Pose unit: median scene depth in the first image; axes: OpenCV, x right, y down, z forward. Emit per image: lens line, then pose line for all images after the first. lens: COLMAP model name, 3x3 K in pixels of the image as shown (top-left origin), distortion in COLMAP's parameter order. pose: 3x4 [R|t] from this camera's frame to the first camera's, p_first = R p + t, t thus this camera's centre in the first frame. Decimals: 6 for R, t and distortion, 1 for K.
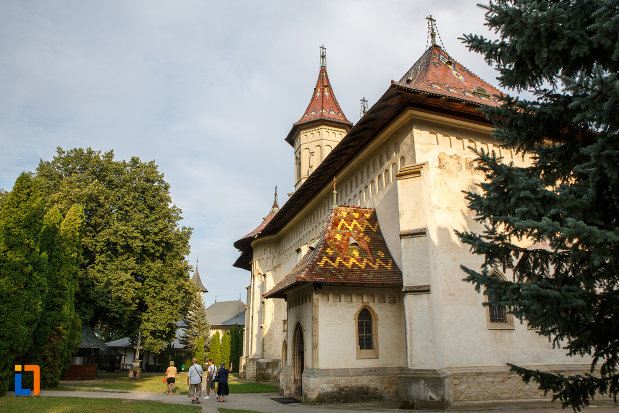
lens RADIAL K [[421.5, 0, 309.5], [0, 421.5, 206.5], [0, 0, 1]] dist [-0.146325, 0.120967]
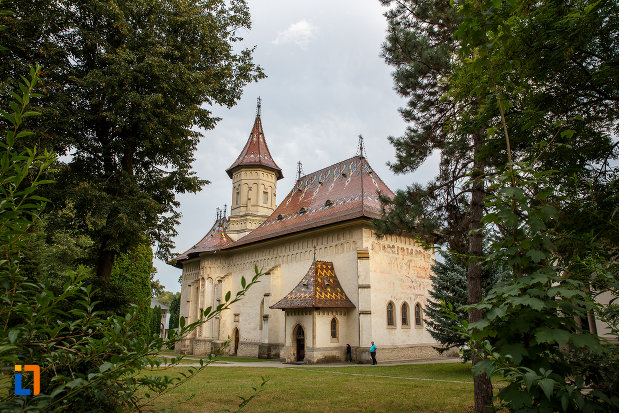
lens RADIAL K [[421.5, 0, 309.5], [0, 421.5, 206.5], [0, 0, 1]] dist [-0.146325, 0.120967]
pose [[0.922622, 0.098272, 0.372976, -0.799707], [-0.121276, 0.991866, 0.038660, -0.366271], [-0.366143, -0.080902, 0.927035, -0.816319]]
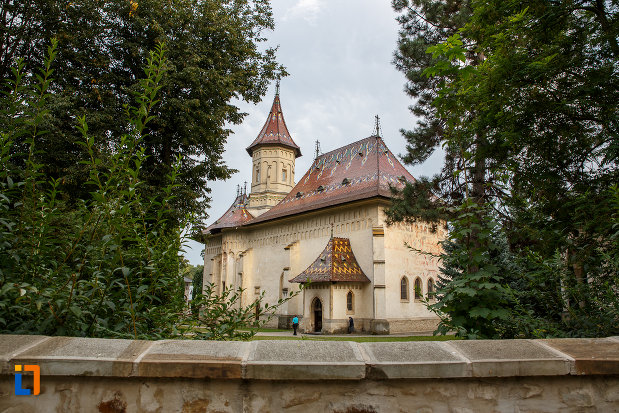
lens RADIAL K [[421.5, 0, 309.5], [0, 421.5, 206.5], [0, 0, 1]] dist [-0.146325, 0.120967]
pose [[0.937033, 0.077232, 0.340594, -0.846882], [-0.119977, 0.987075, 0.106252, -0.403857], [-0.327986, -0.140425, 0.934188, -0.913477]]
